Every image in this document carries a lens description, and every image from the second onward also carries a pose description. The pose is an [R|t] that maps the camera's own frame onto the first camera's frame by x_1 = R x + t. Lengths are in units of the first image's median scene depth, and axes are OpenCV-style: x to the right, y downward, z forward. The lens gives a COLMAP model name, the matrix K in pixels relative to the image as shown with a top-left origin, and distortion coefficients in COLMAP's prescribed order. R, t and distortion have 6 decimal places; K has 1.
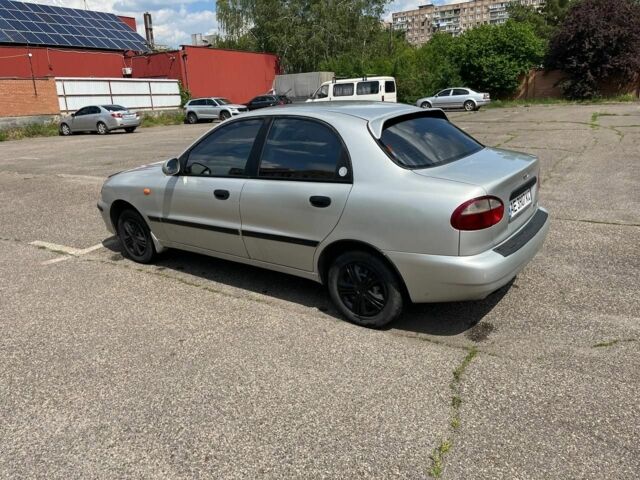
lens RADIAL K [[472.1, 0, 320.0], [0, 472.1, 240.0], [0, 0, 1]] dist [0.050547, -0.062920]
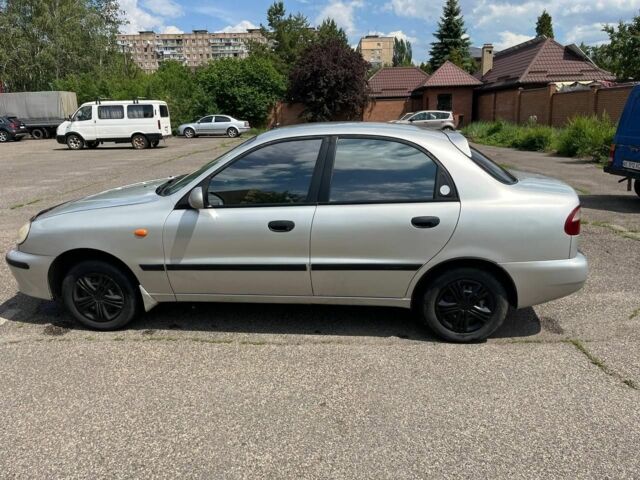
lens RADIAL K [[472.1, 0, 320.0], [0, 472.1, 240.0], [0, 0, 1]] dist [0.050547, -0.062920]
pose [[0.862533, -0.099515, 0.496118, -0.083226], [0.125592, 0.991892, -0.019390, -0.006709], [-0.490166, 0.079033, 0.868039, 0.033533]]
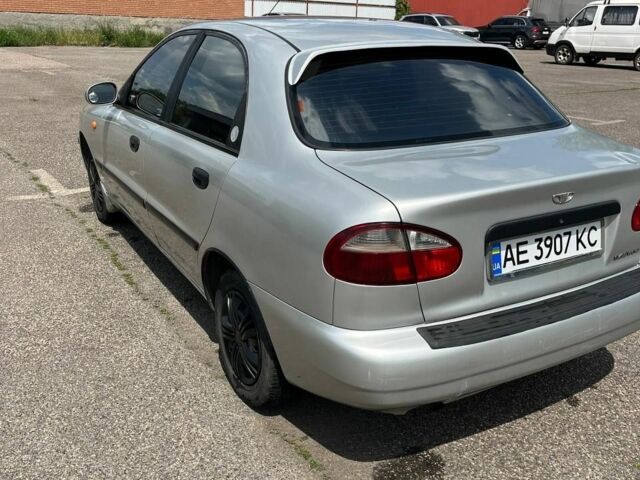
lens RADIAL K [[637.4, 0, 334.6], [0, 637.4, 241.7], [0, 0, 1]] dist [0.035486, -0.020743]
pose [[0.917963, 0.199801, -0.342671, 0.056052], [-0.183691, 0.979788, 0.079204, -0.012221], [0.351570, -0.009761, 0.936111, 0.037240]]
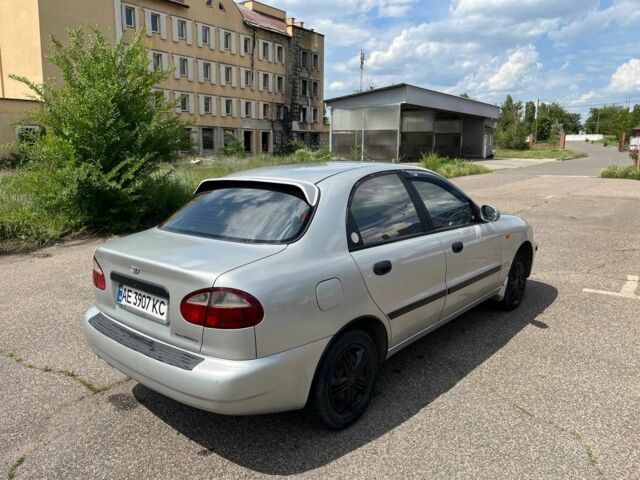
lens RADIAL K [[472.1, 0, 320.0], [0, 472.1, 240.0], [0, 0, 1]] dist [0.050547, -0.062920]
pose [[-0.075297, 0.227853, -0.970780, 0.145212], [-0.285154, 0.927968, 0.239922, -0.057040], [0.955520, 0.294887, -0.004900, 0.159116]]
